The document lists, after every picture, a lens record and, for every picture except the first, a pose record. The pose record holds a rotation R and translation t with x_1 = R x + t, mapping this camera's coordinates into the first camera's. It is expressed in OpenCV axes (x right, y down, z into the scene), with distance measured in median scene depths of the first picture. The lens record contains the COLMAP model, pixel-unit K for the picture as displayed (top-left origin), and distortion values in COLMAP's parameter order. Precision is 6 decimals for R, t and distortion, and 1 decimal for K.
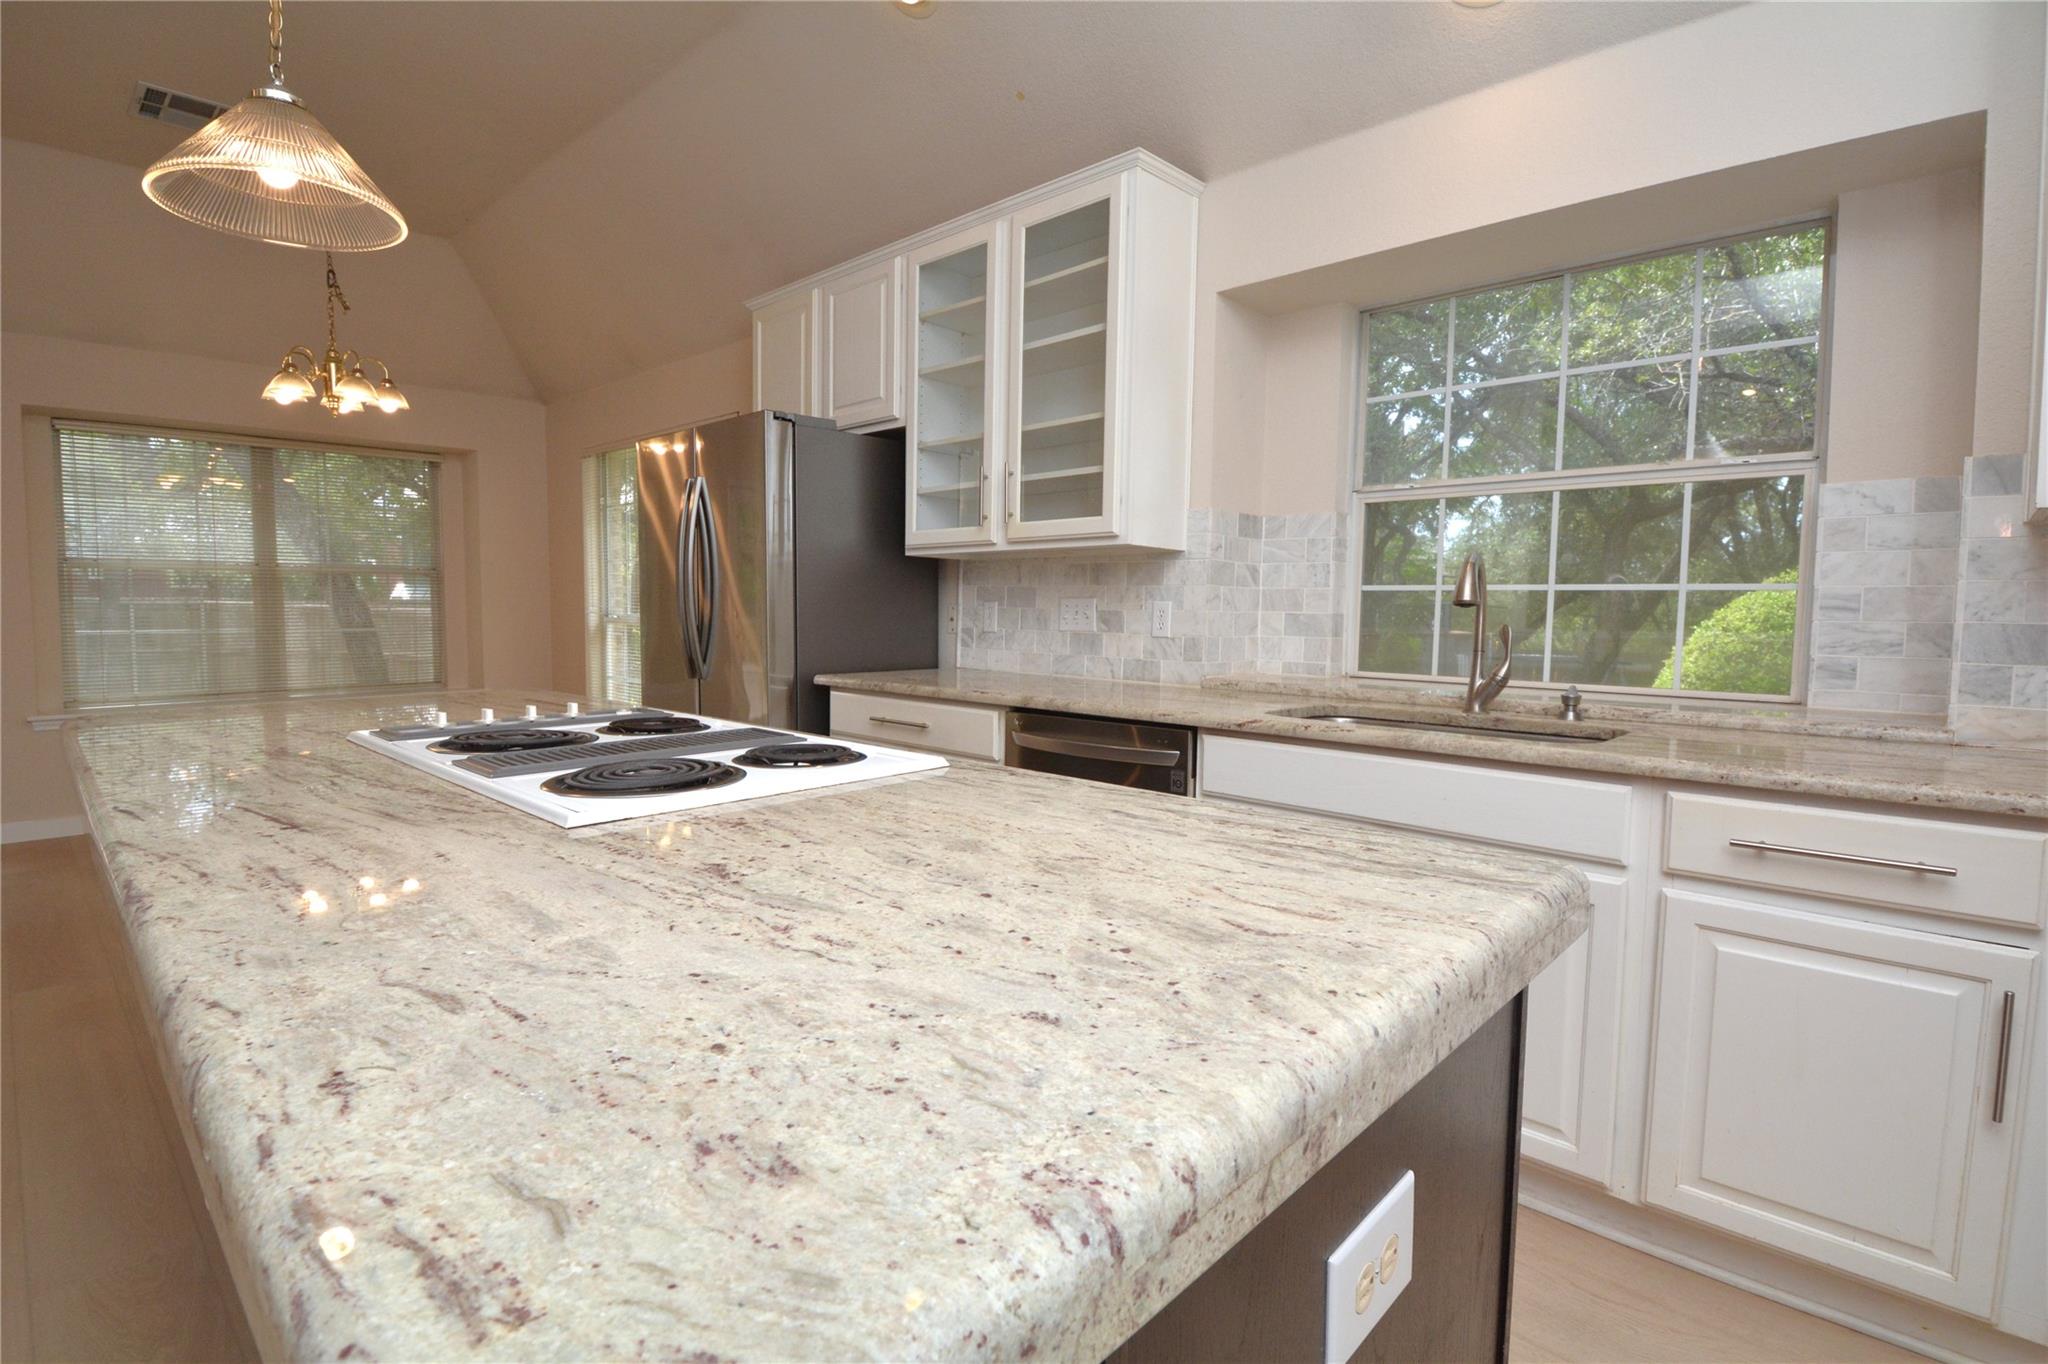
lens RADIAL K [[984.1, 0, 1024.0], [0, 984.1, 682.0], [0, 0, 1]] dist [-0.000129, -0.009085]
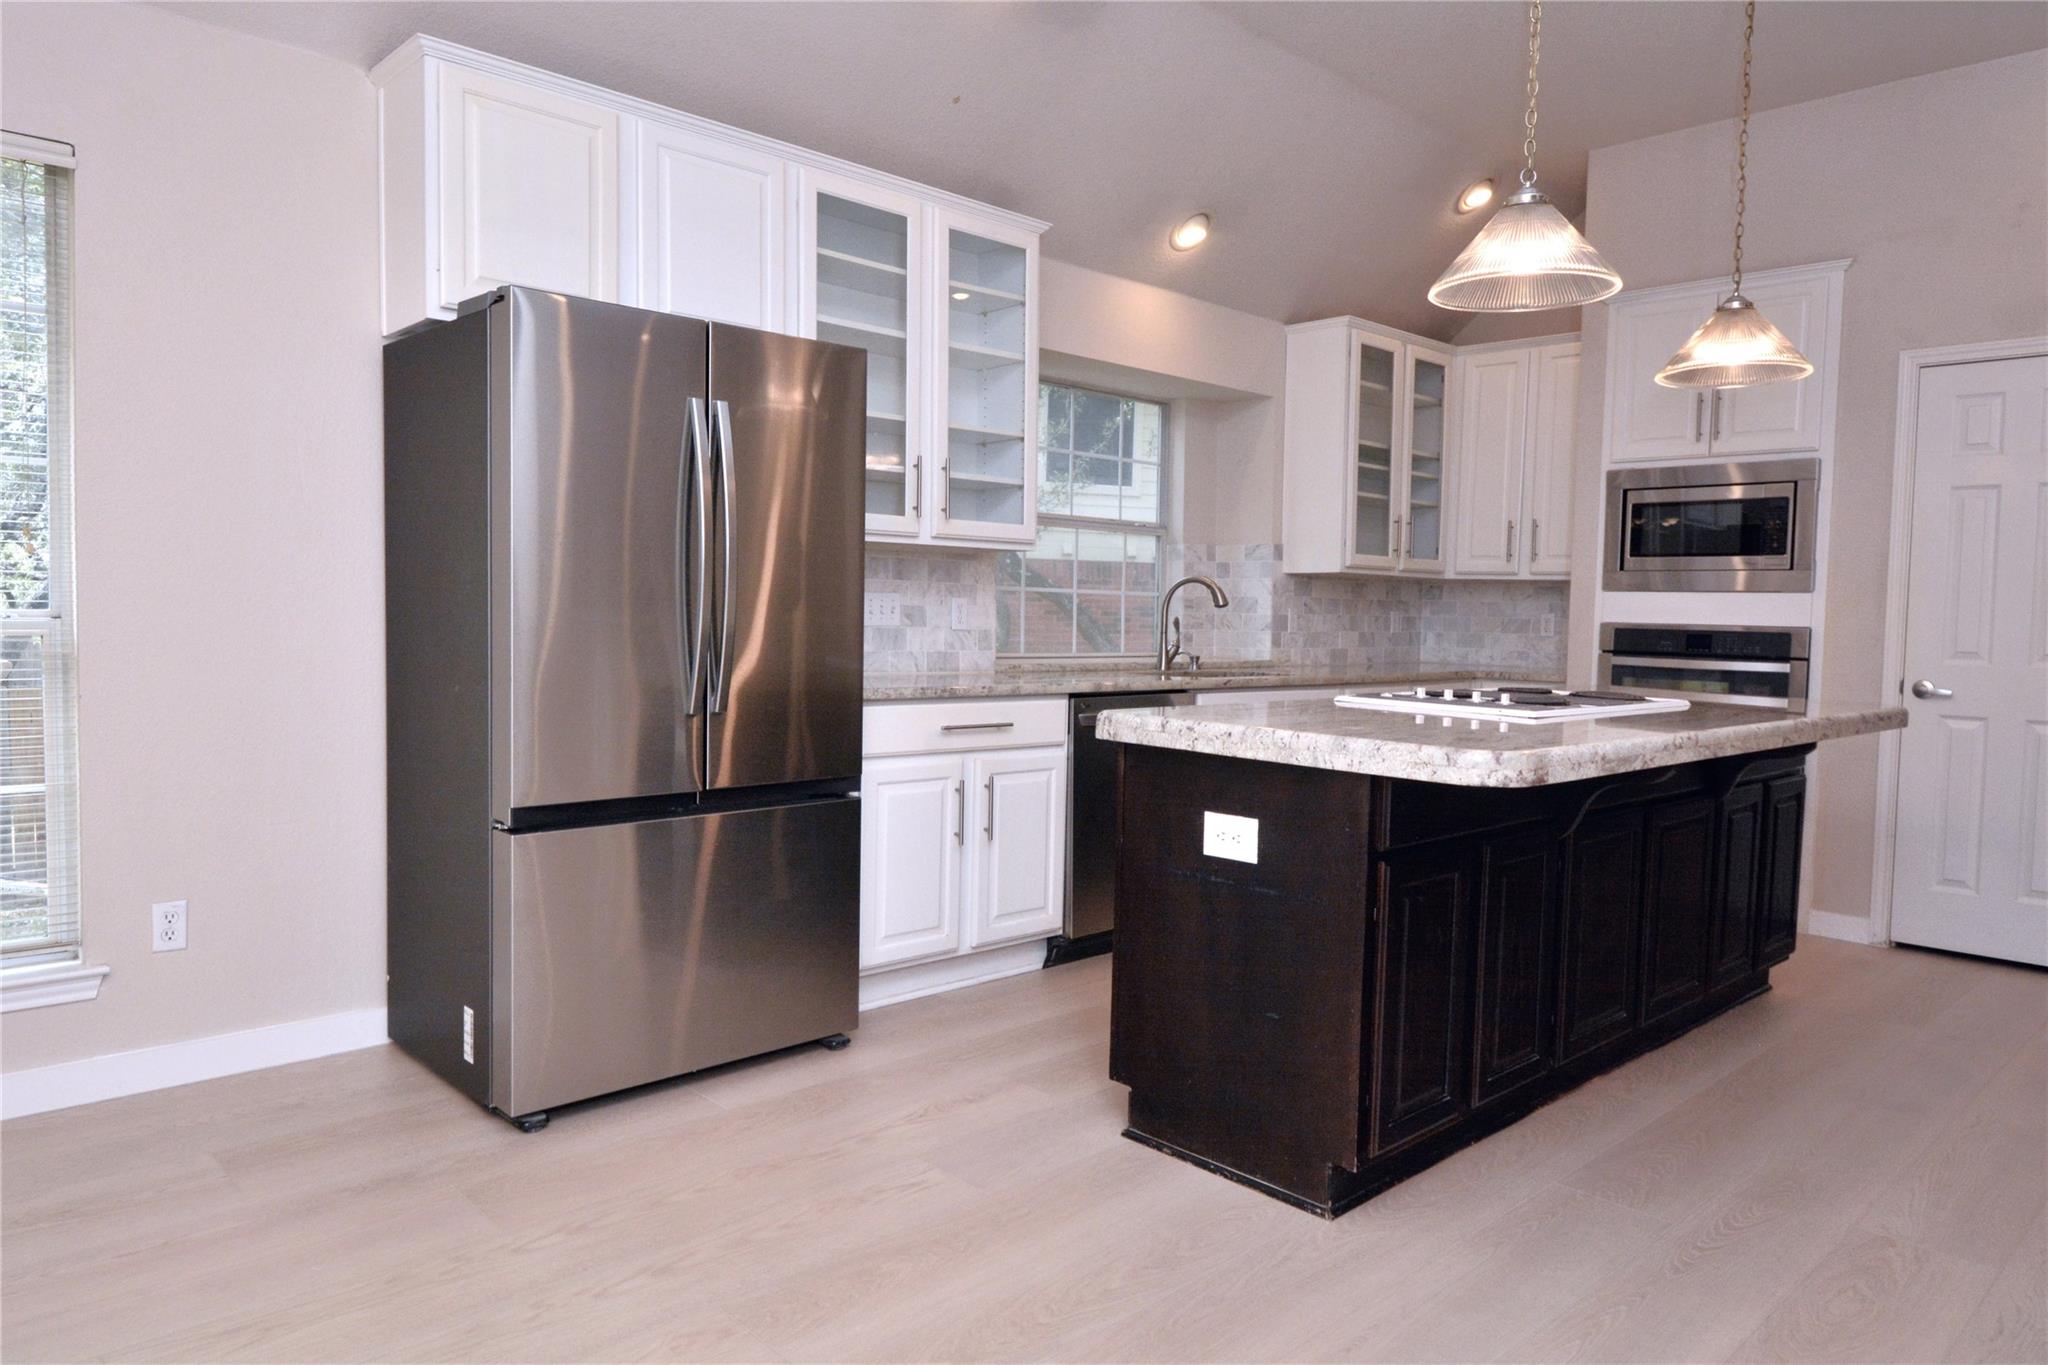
lens RADIAL K [[1298.6, 0, 1024.0], [0, 1298.6, 682.5], [0, 0, 1]] dist [-0.001700, -0.000071]
pose [[0.045474, -0.065360, 0.996825, -1.361612], [0.054622, 0.996527, 0.062849, -0.077307], [-0.997471, 0.051590, 0.048886, 0.890272]]
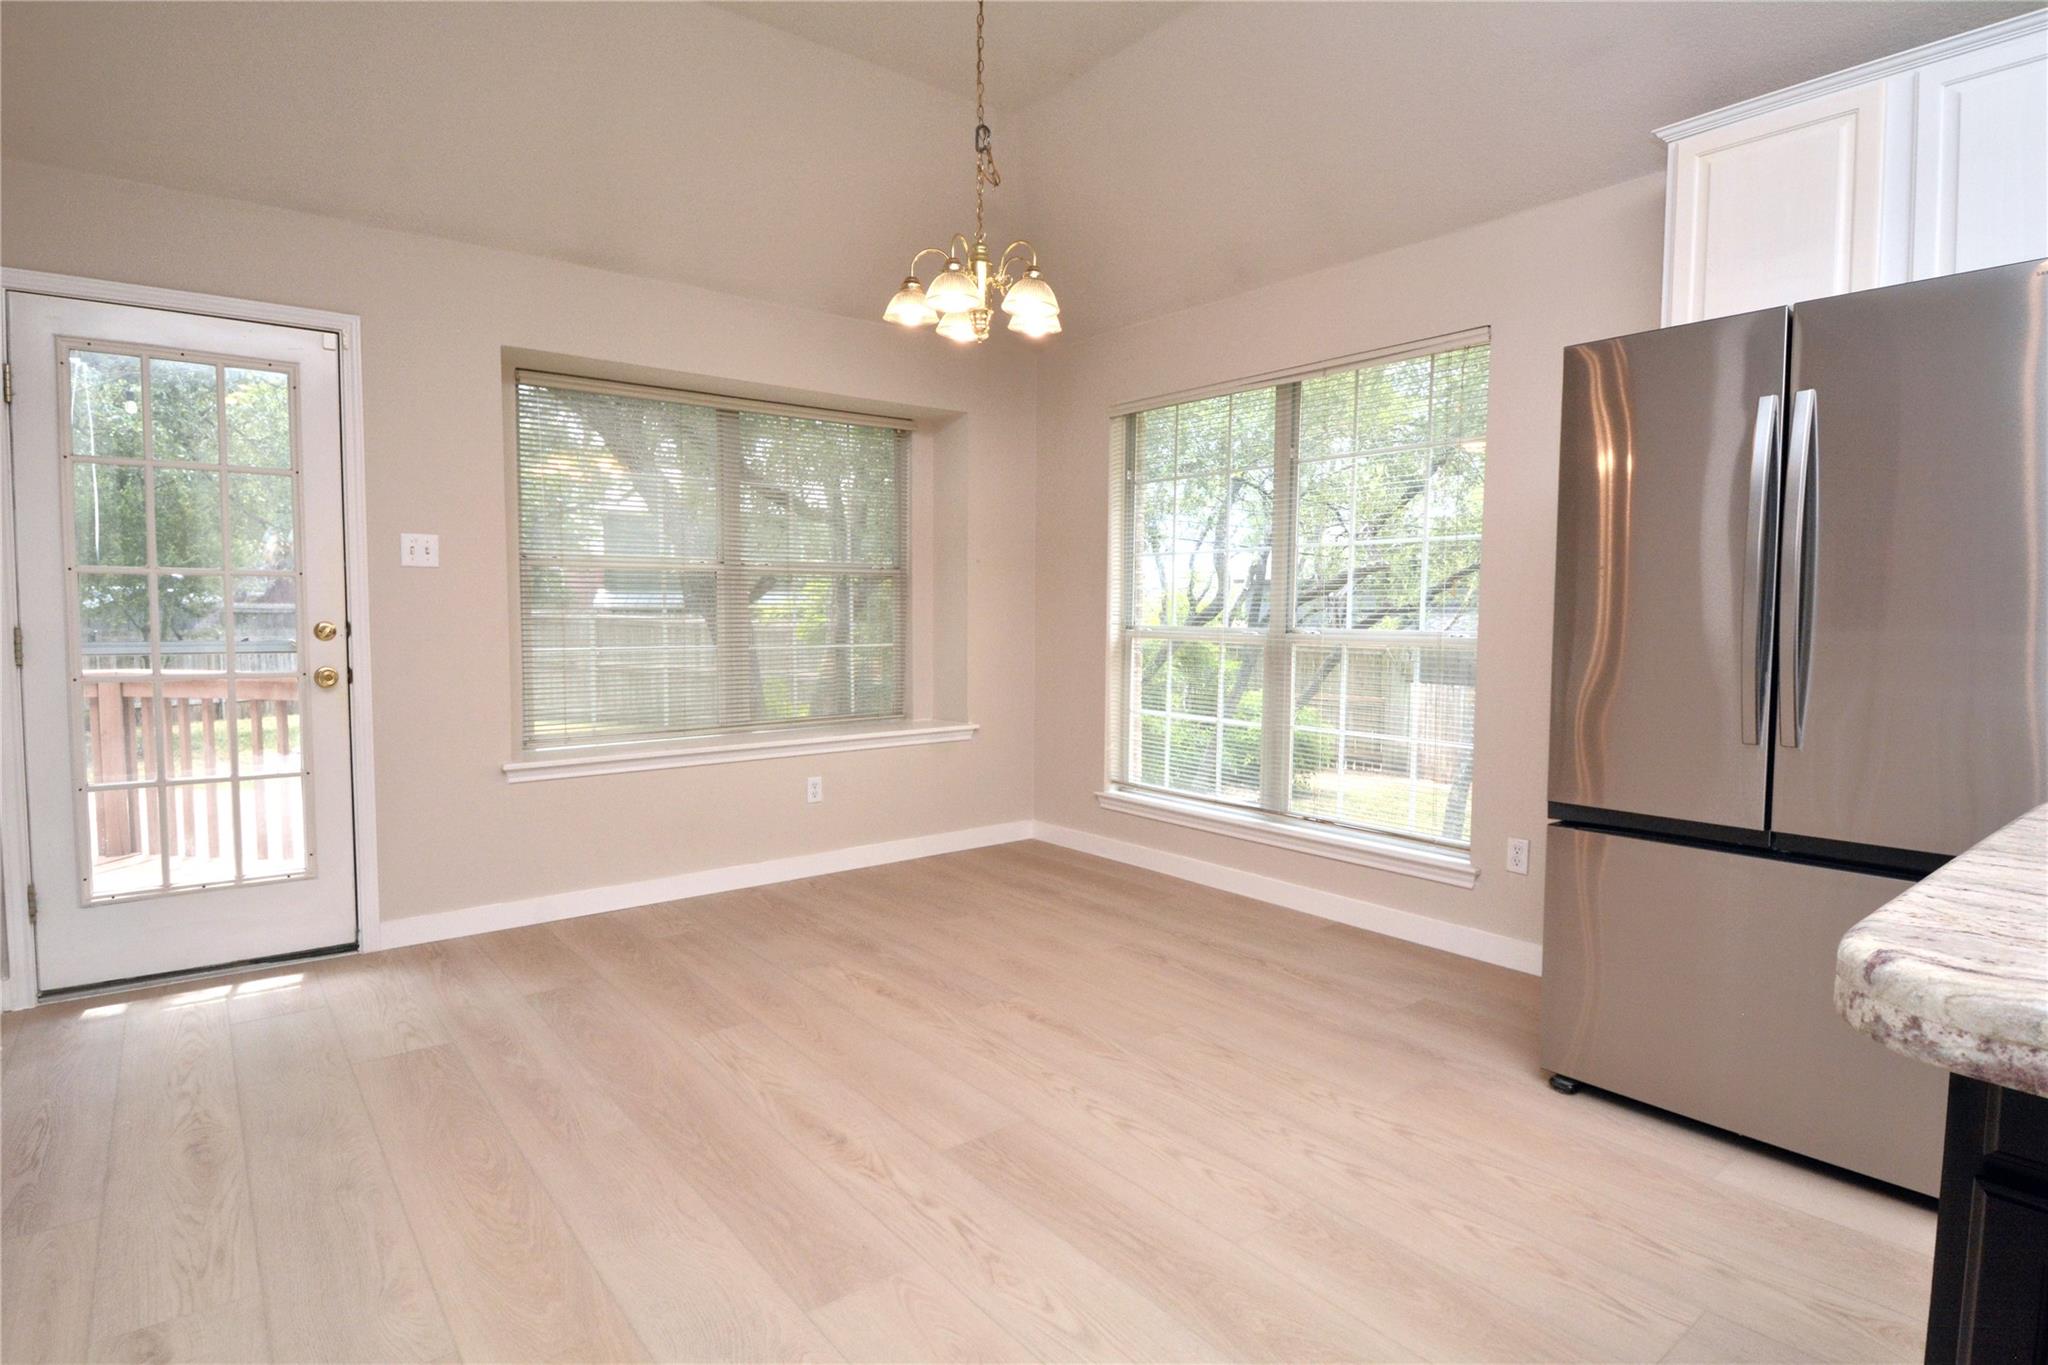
lens RADIAL K [[1020.5, 0, 1024.0], [0, 1020.5, 682.5], [0, 0, 1]] dist [0.003851, 0.000752]
pose [[0.990512, 0.008157, -0.137187, -0.763135], [-0.009787, 0.999889, -0.011213, -0.032772], [0.137080, 0.012450, 0.990482, 0.399023]]
